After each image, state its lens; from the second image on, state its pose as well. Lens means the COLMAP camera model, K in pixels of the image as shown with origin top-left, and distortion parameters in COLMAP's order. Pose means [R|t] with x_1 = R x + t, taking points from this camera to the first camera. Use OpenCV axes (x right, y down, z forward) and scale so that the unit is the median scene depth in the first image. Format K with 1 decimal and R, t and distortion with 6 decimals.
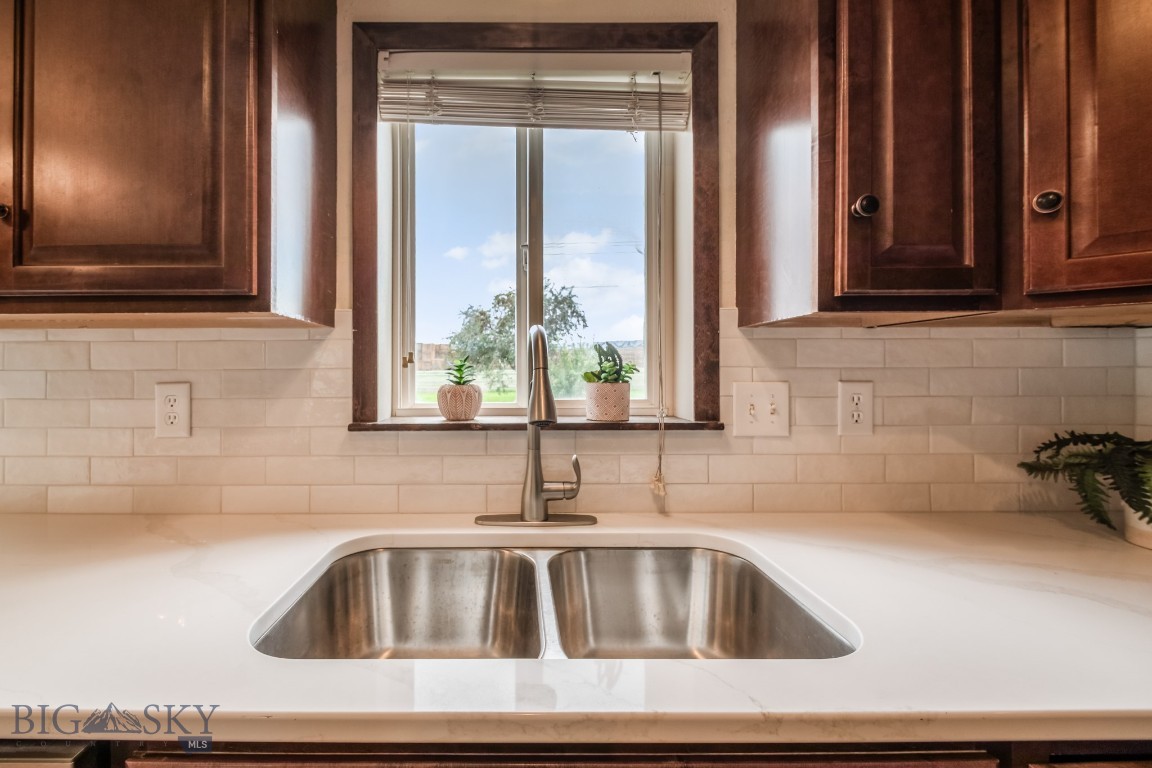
lens RADIAL K [[476.4, 0, 572.7], [0, 476.4, 372.7], [0, 0, 1]] dist [-0.001778, -0.000091]
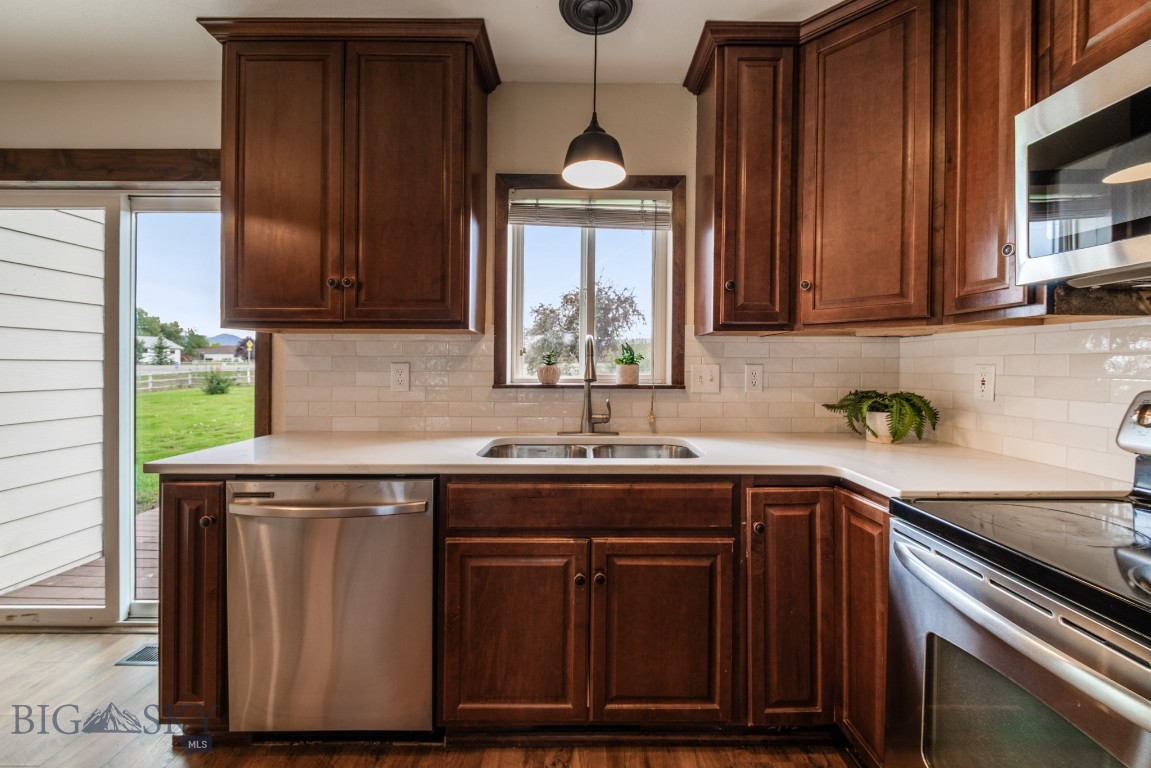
lens RADIAL K [[476.0, 0, 572.2], [0, 476.0, 372.7], [0, 0, 1]] dist [-0.001778, -0.000091]
pose [[0.990127, 0.013008, -0.139571, 0.126220], [-0.011514, 0.999868, 0.011505, 0.035911], [0.139702, -0.009784, 0.990145, -0.928972]]
